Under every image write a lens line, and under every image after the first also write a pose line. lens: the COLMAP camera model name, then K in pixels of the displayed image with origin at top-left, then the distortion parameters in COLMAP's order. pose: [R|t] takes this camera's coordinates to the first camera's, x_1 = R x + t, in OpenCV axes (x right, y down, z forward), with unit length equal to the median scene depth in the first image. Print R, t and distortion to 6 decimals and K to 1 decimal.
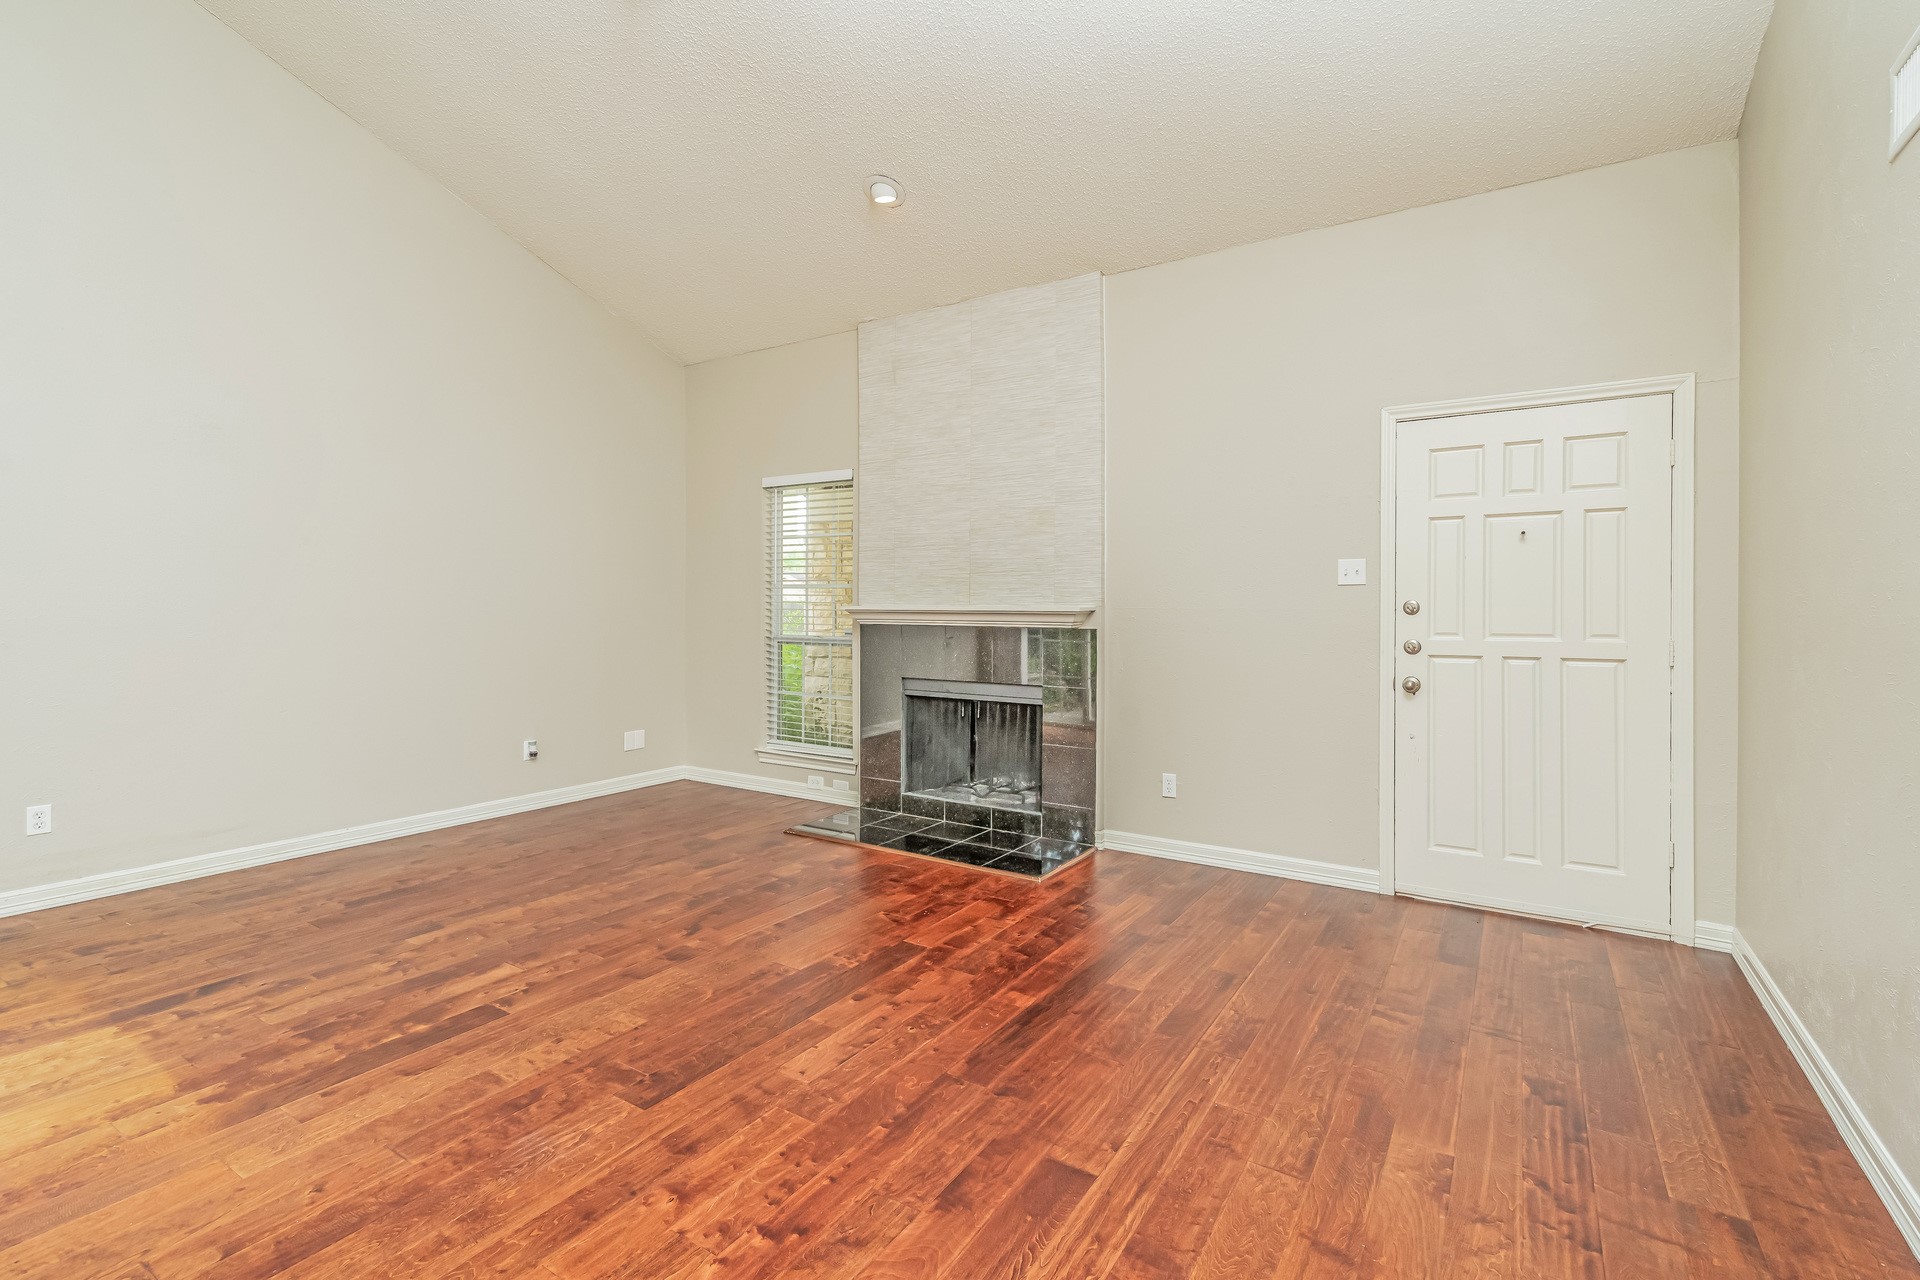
lens RADIAL K [[884.1, 0, 957.1], [0, 884.1, 619.5], [0, 0, 1]] dist [0.010312, 0.000095]
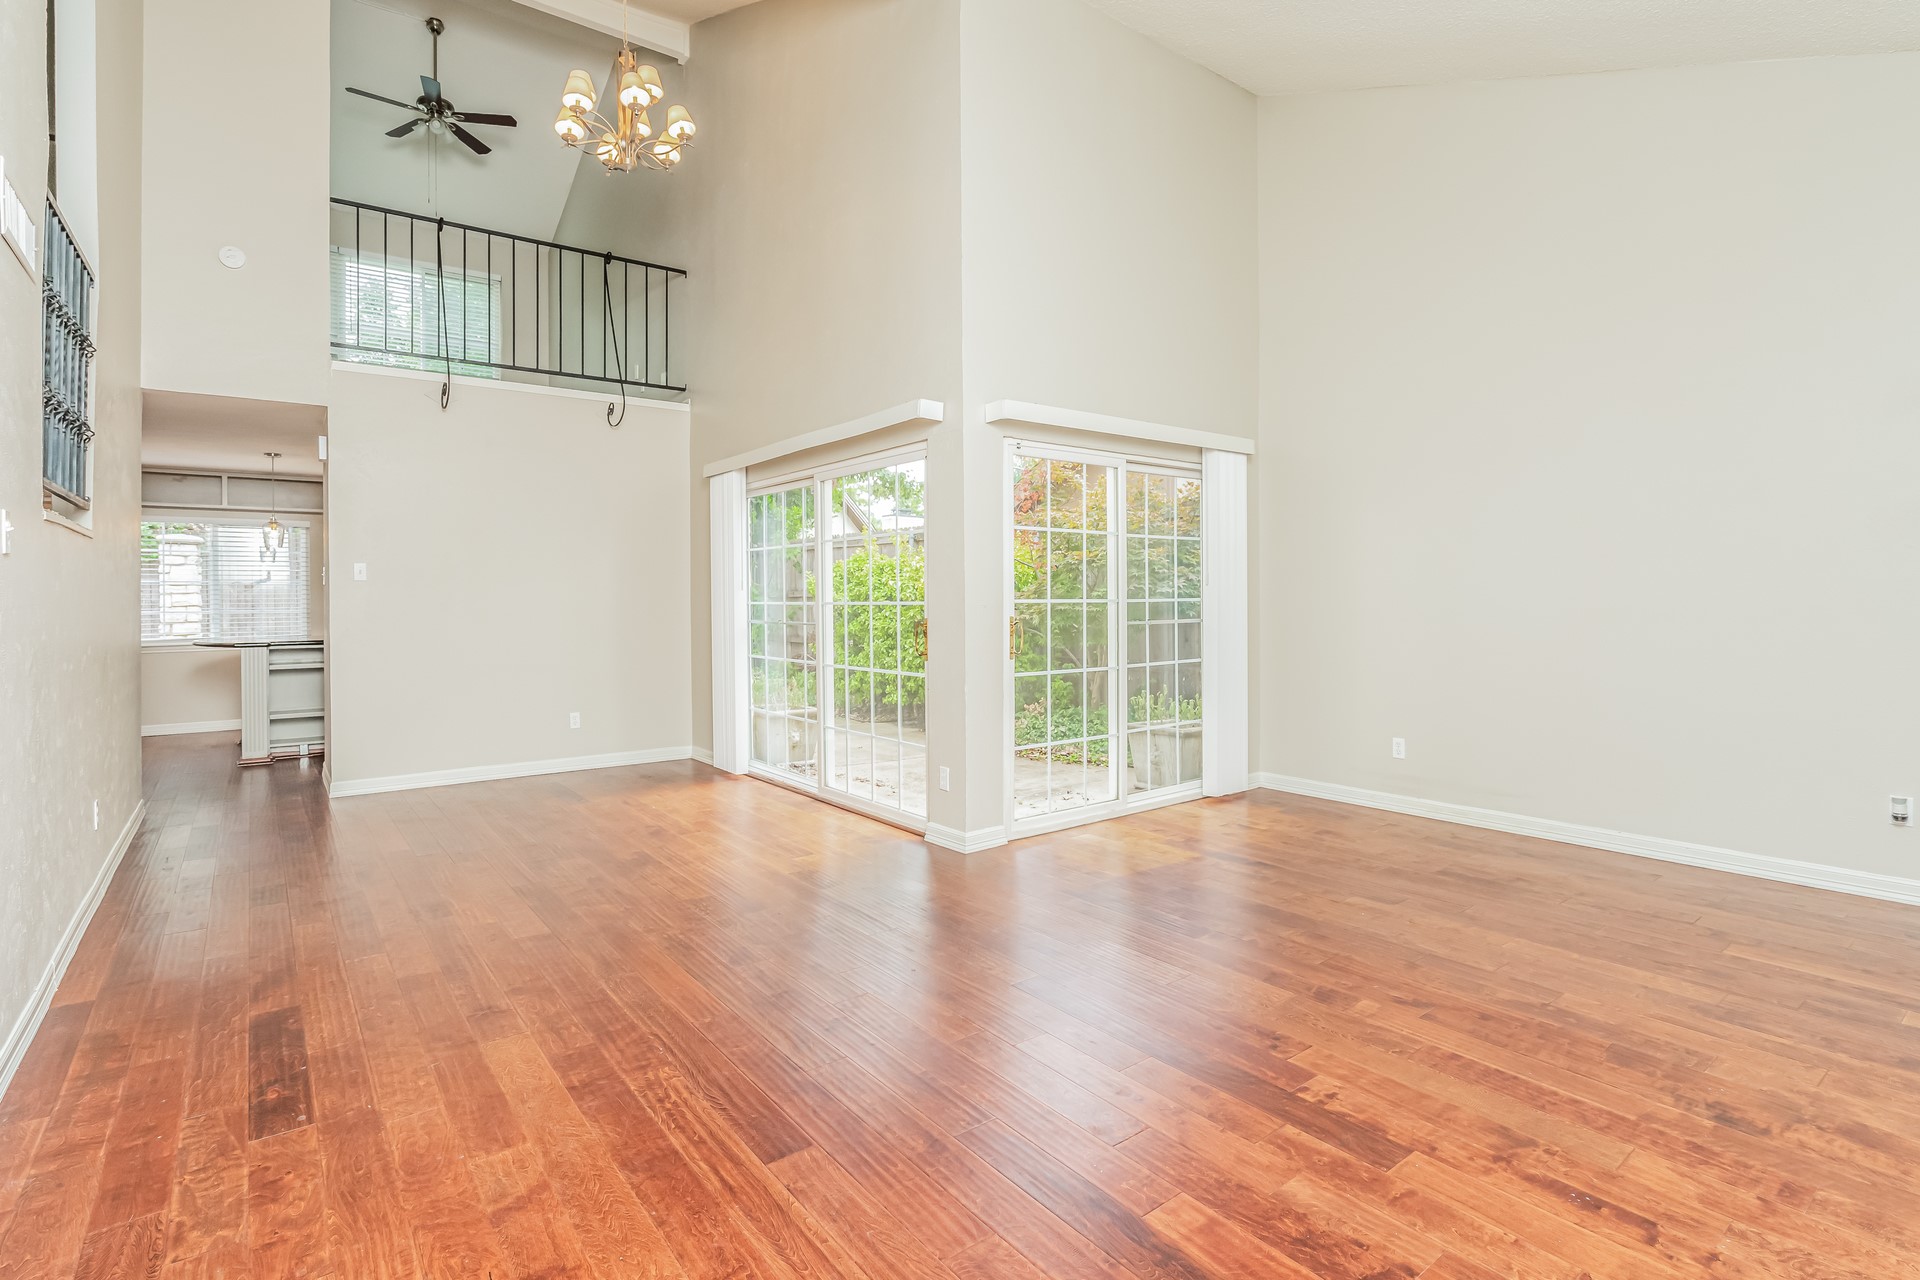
lens RADIAL K [[884.1, 0, 957.1], [0, 884.1, 619.5], [0, 0, 1]] dist [0.010312, 0.000095]
pose [[-0.319691, 0.022039, -0.947265, 0.697208], [-0.001062, 0.999721, 0.023617, -0.018924], [0.947521, 0.008556, -0.319578, 1.020824]]
